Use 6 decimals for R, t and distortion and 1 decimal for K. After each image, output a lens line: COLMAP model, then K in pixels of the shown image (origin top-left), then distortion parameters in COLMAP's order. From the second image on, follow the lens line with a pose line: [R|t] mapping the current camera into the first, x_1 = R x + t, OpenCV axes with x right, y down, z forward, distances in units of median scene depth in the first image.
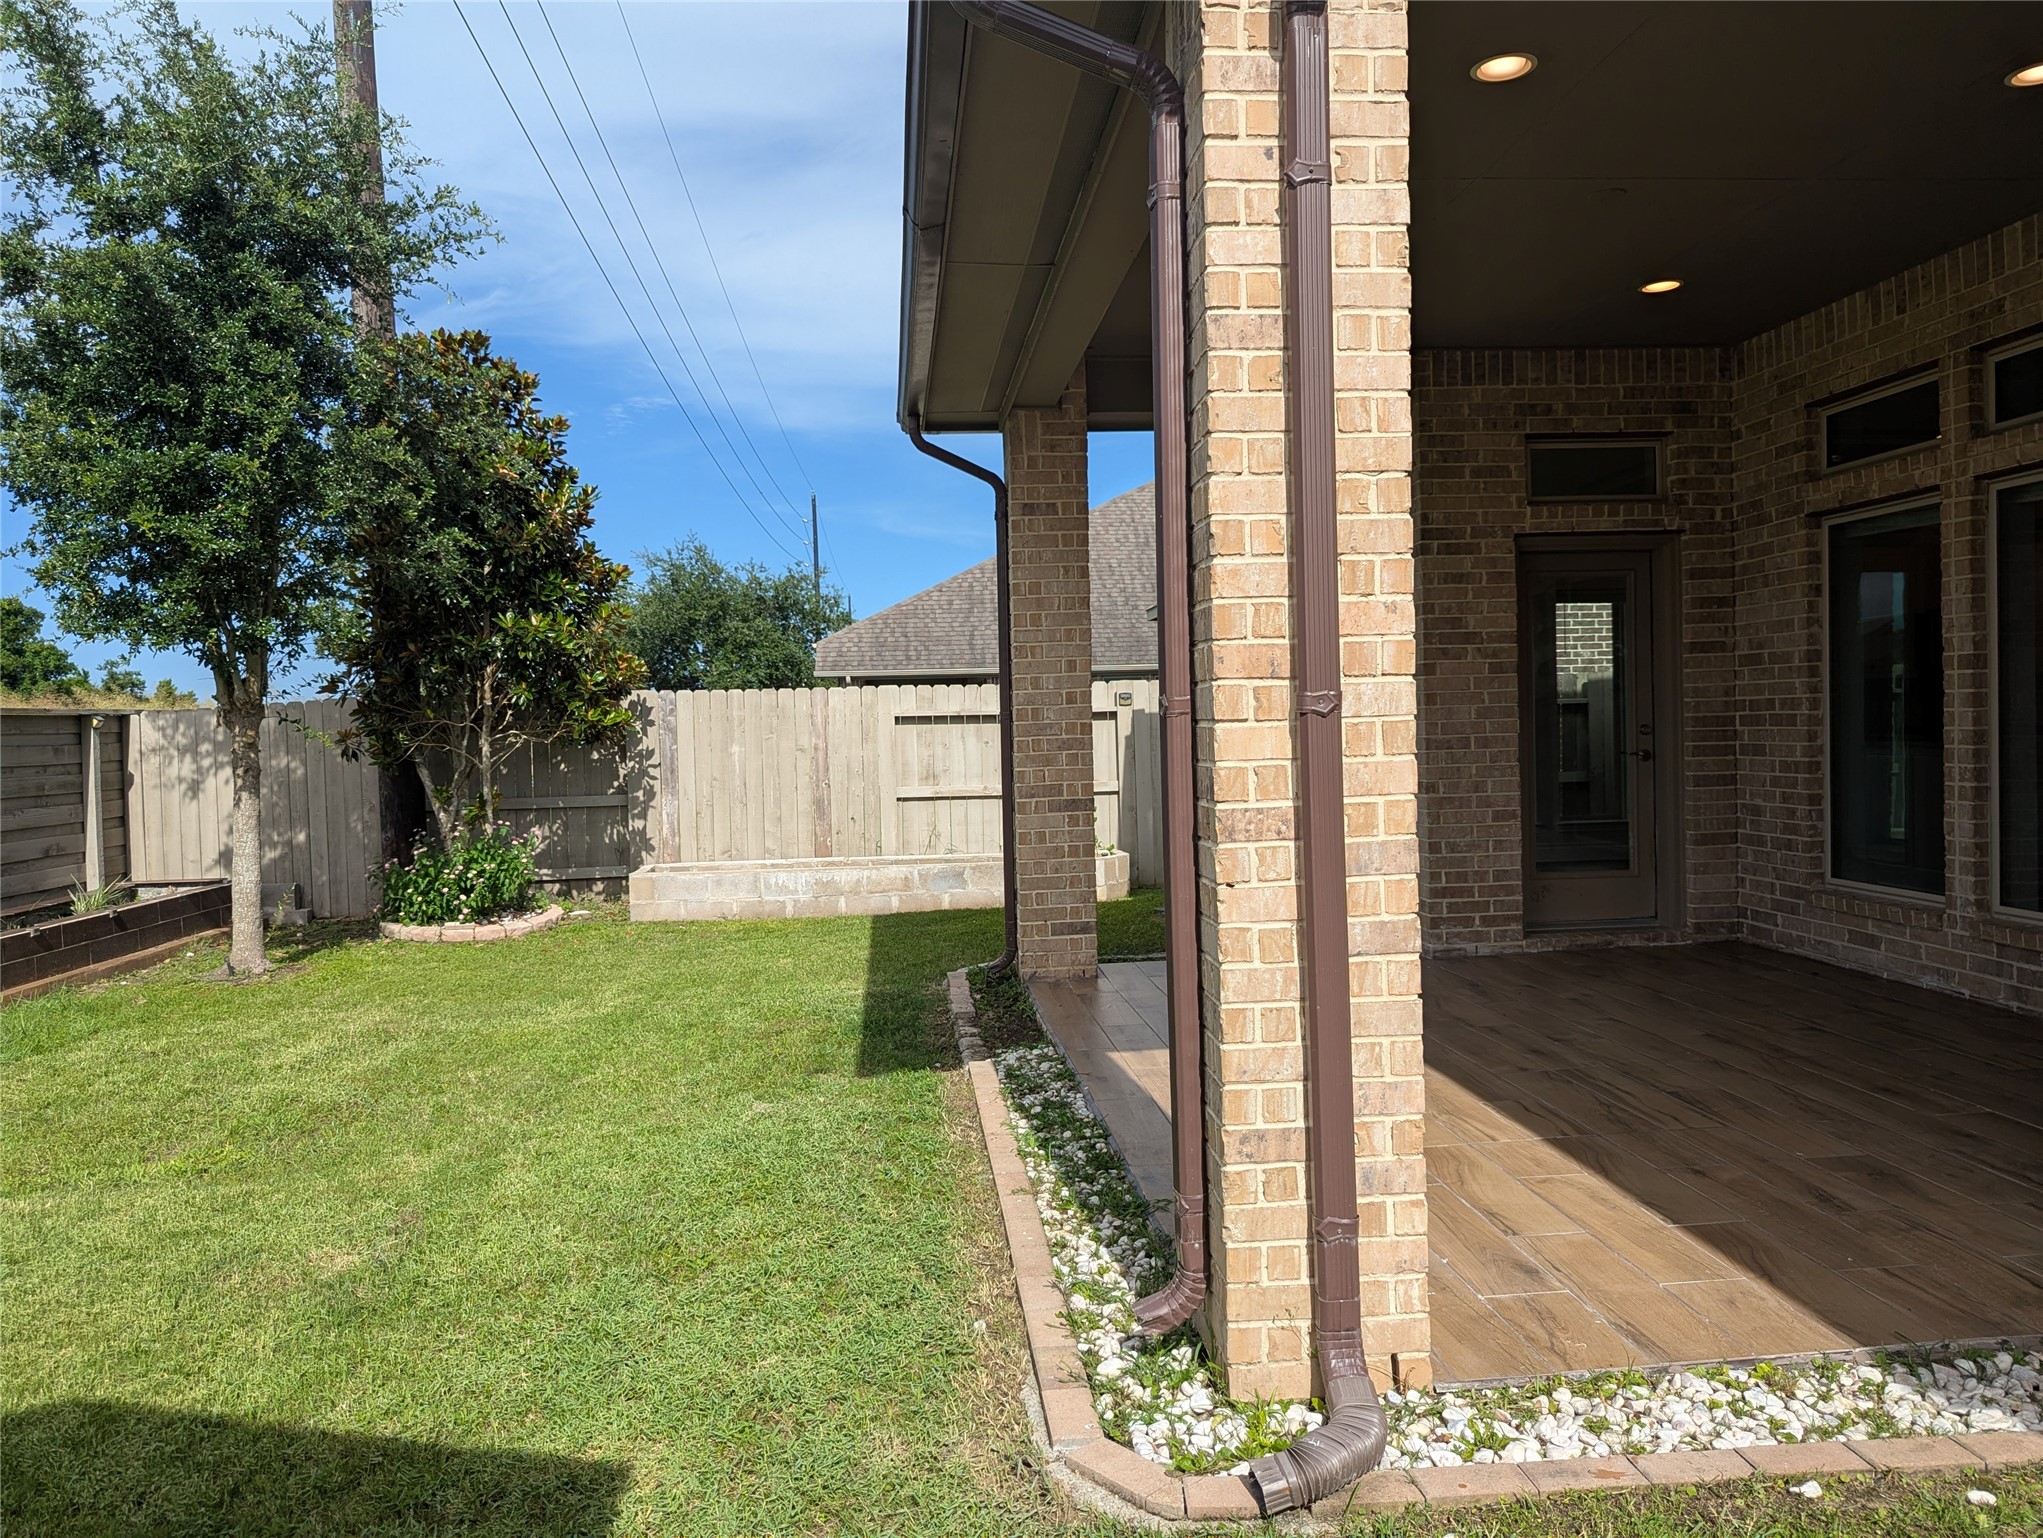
lens RADIAL K [[1450.3, 0, 1006.9], [0, 1450.3, 751.8], [0, 0, 1]] dist [0.055341, -0.051339]
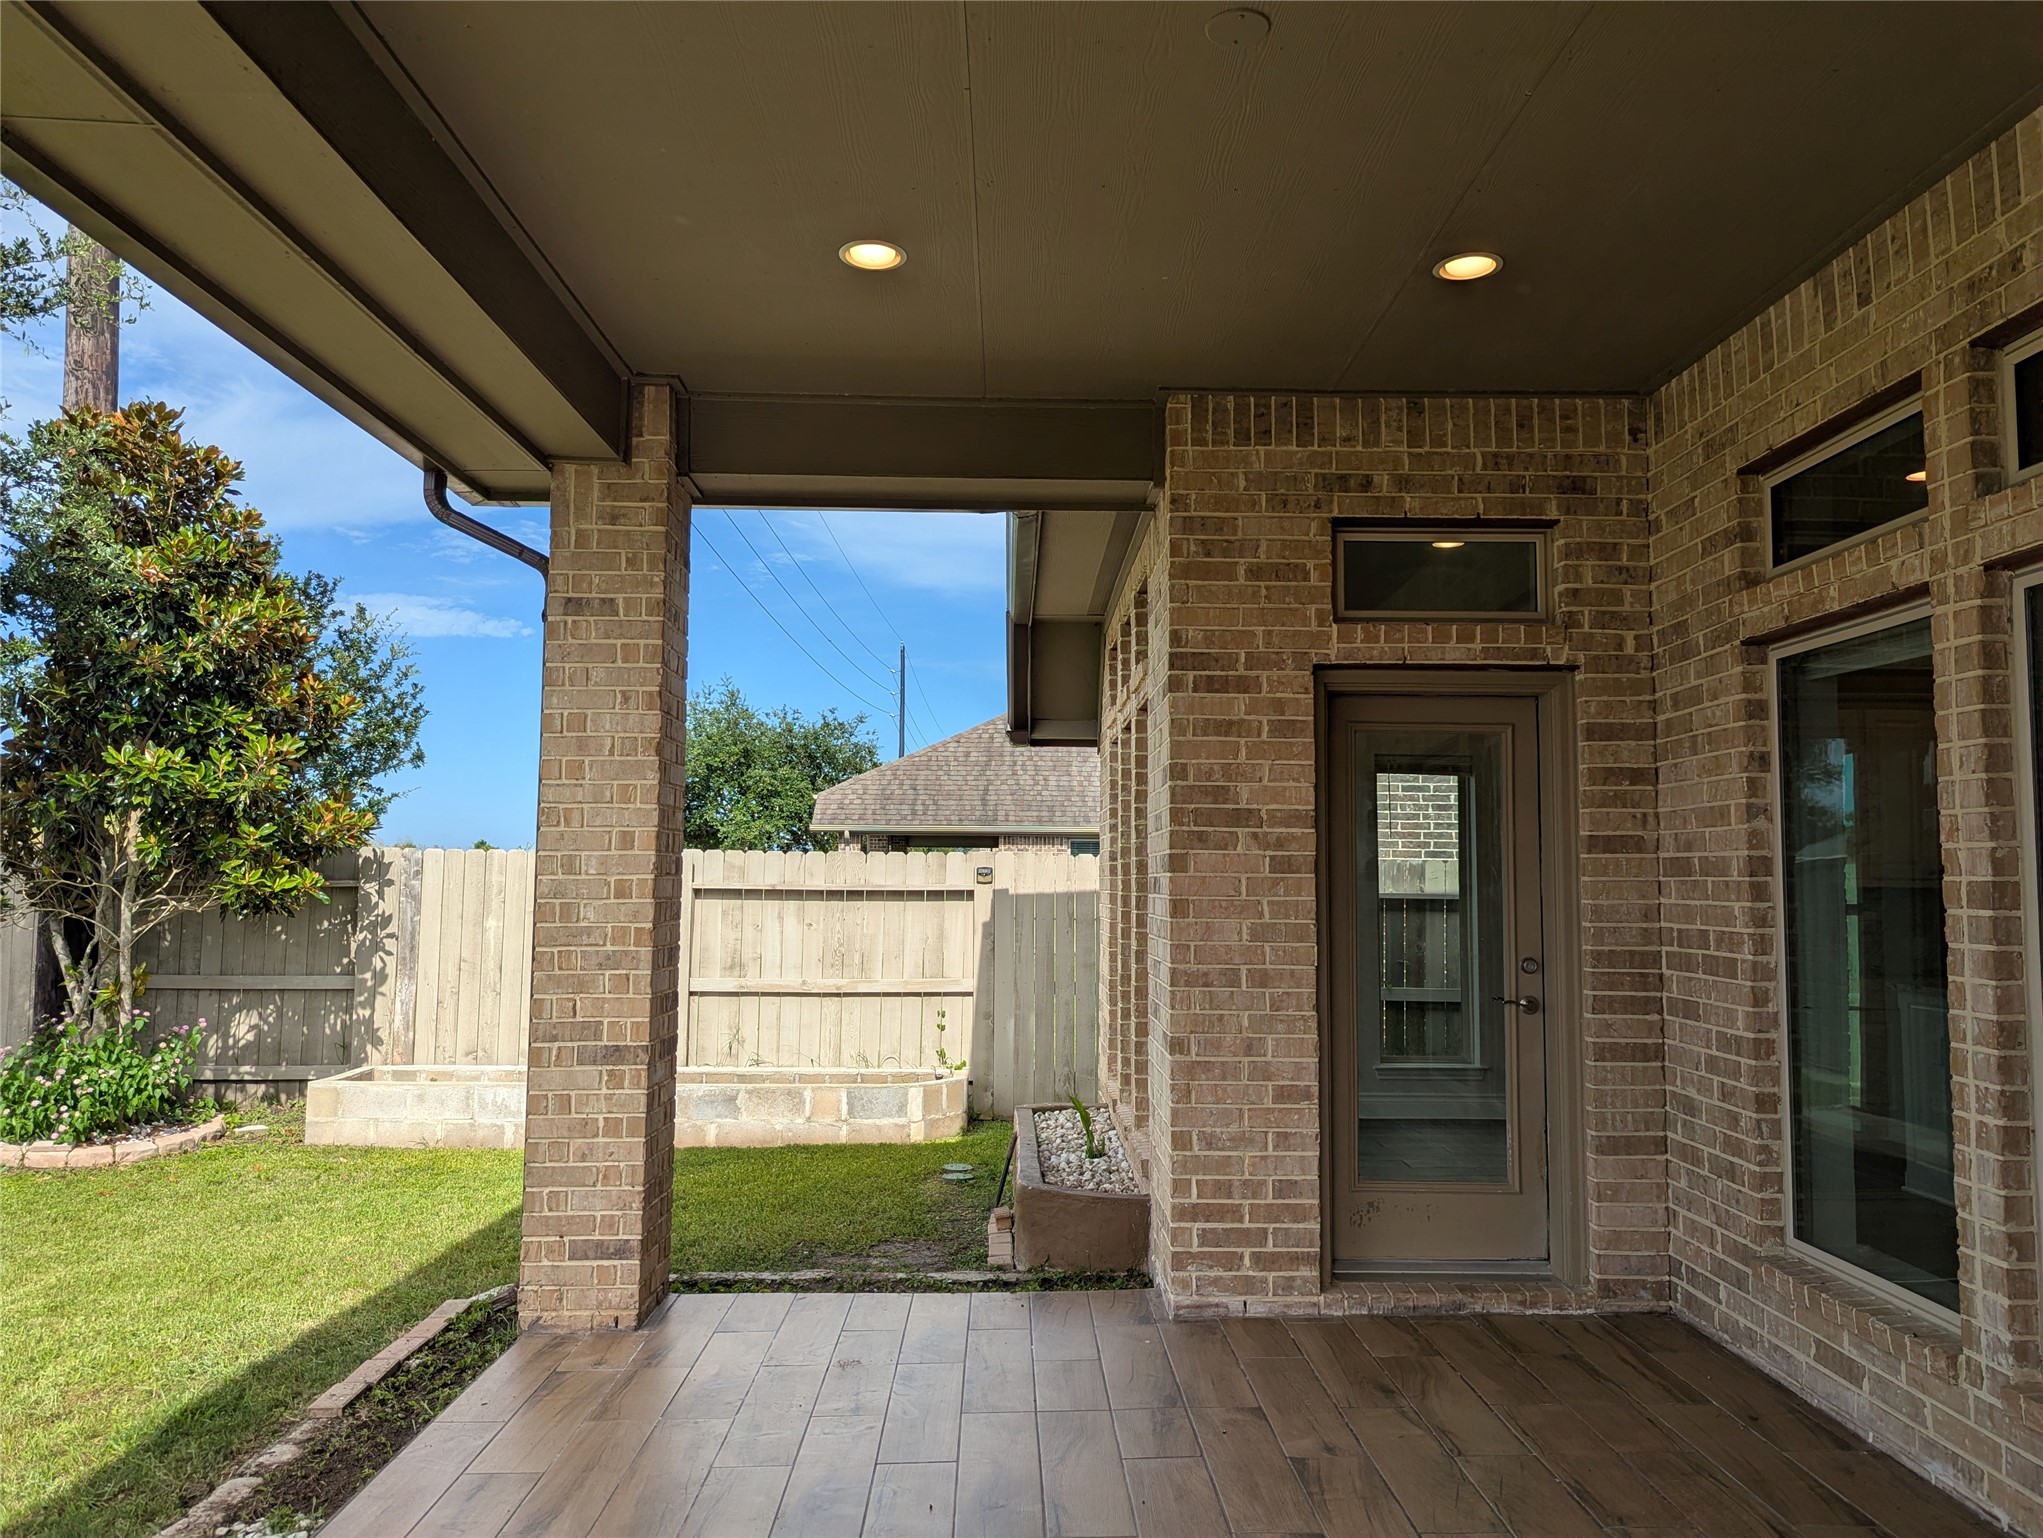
lens RADIAL K [[1450.3, 0, 1028.6], [0, 1450.3, 764.0], [0, 0, 1]] dist [0.055341, -0.051339]
pose [[0.997057, 0.028431, -0.071194, 0.268057], [-0.035282, 0.994669, -0.096900, -0.035402], [0.068060, 0.099127, 0.992745, 0.339360]]
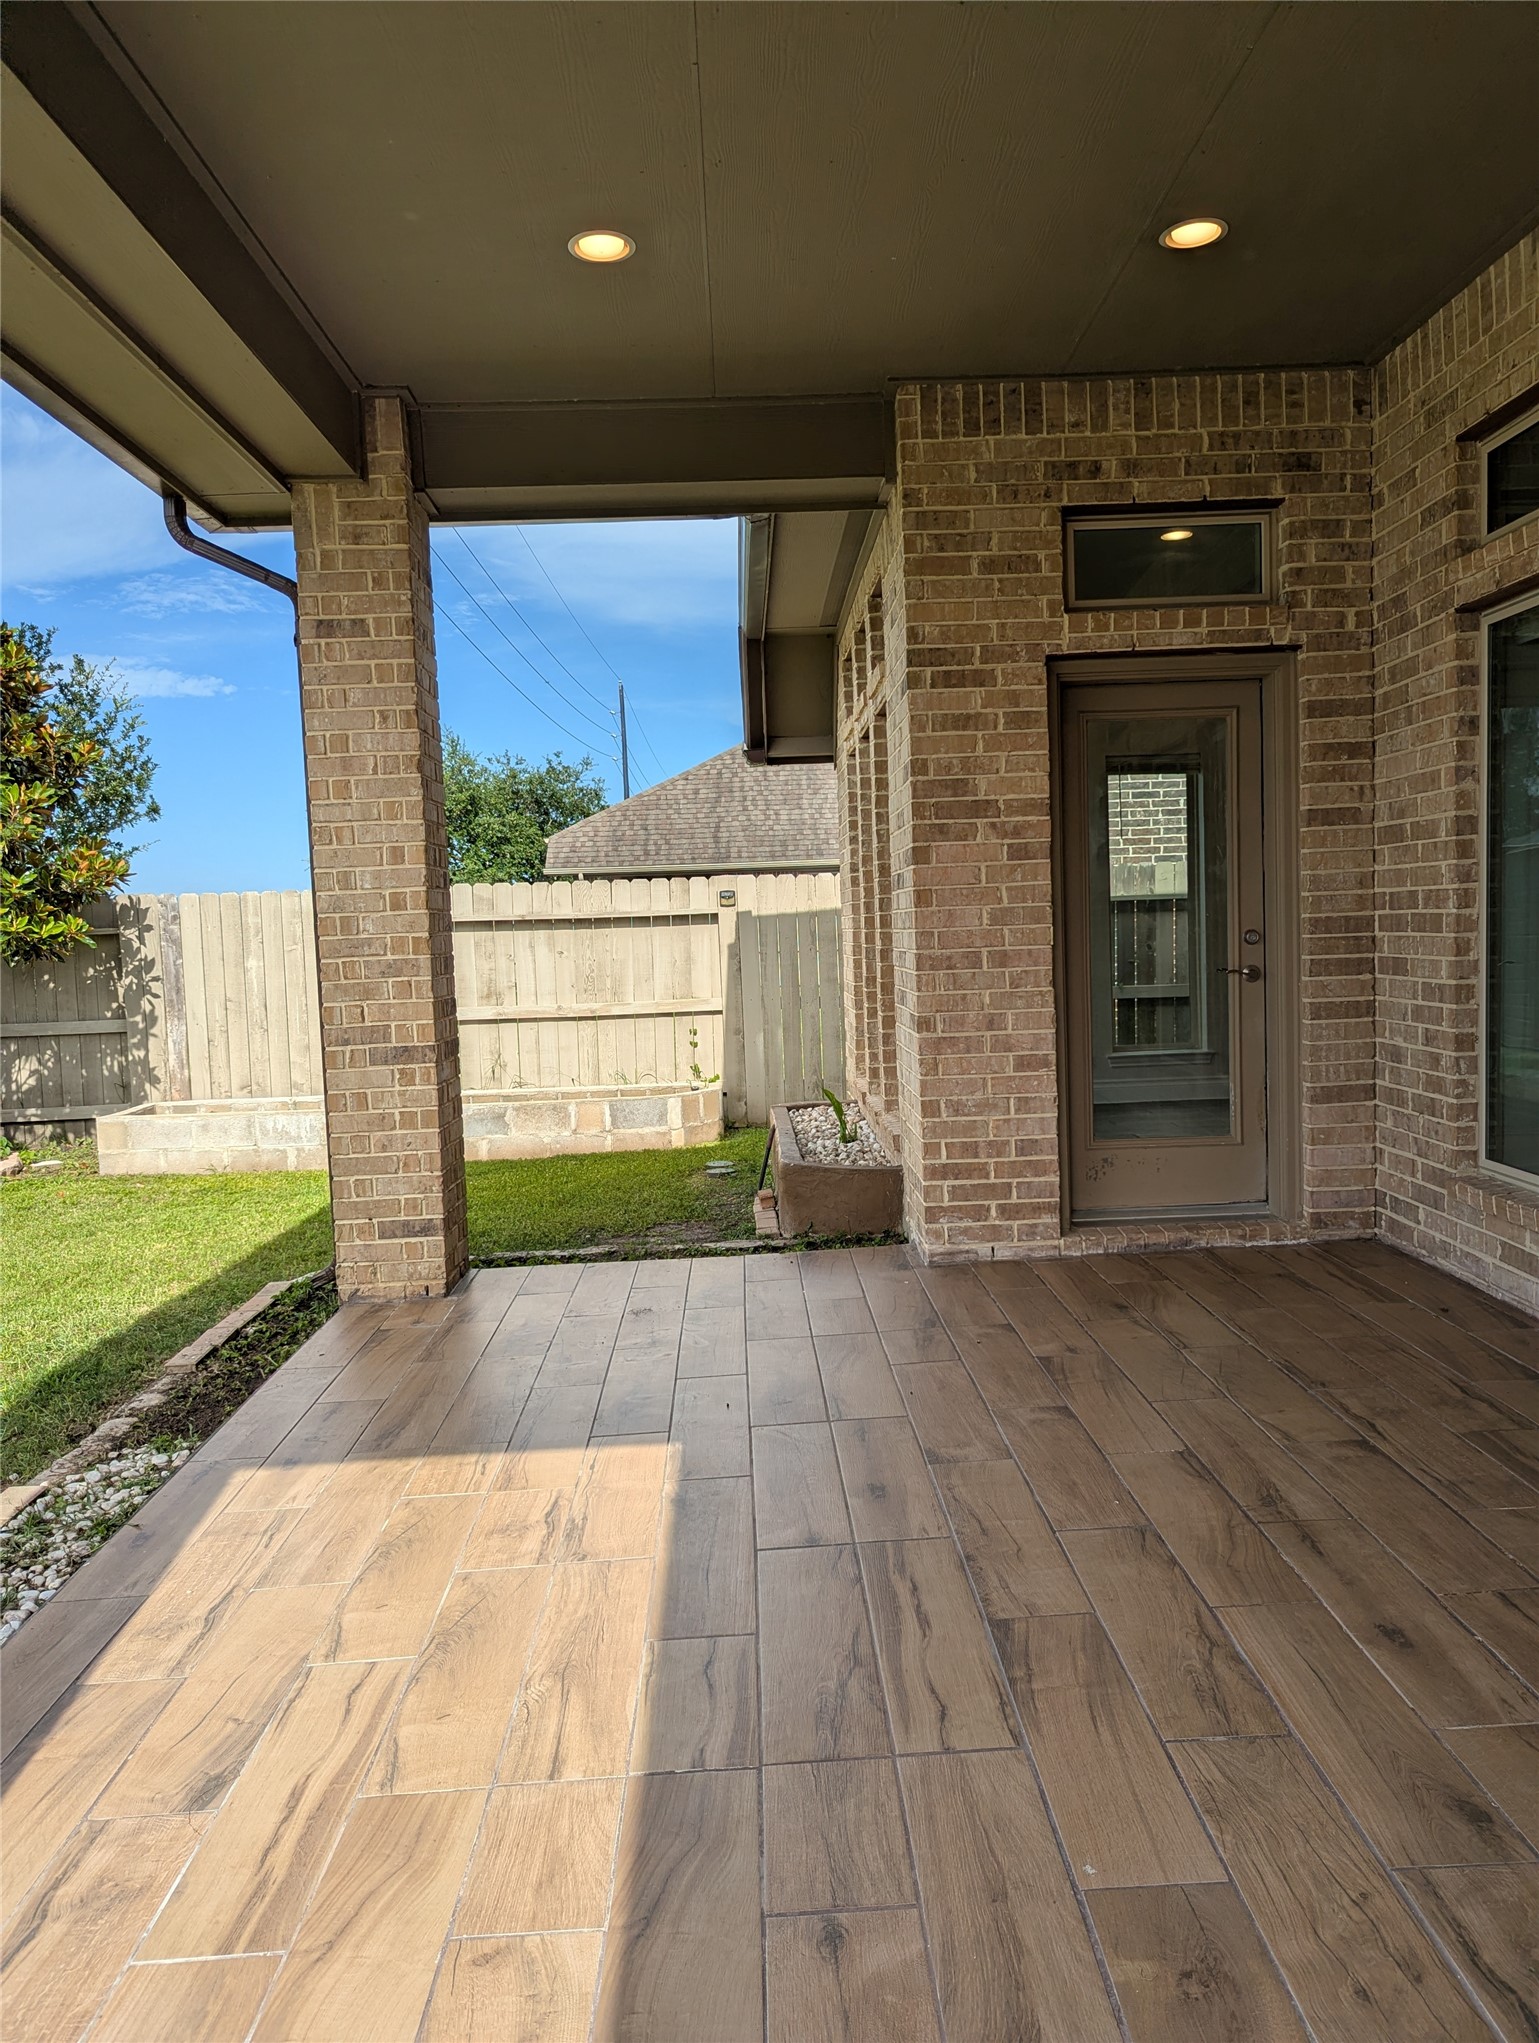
lens RADIAL K [[1450.3, 0, 775.4], [0, 1450.3, 1021.7], [0, 0, 1]] dist [0.055341, -0.051339]
pose [[0.998244, -0.007326, -0.058782, 0.260717], [0.010312, 0.998662, 0.050665, -0.012887], [0.058332, -0.051182, 0.996984, 0.299759]]
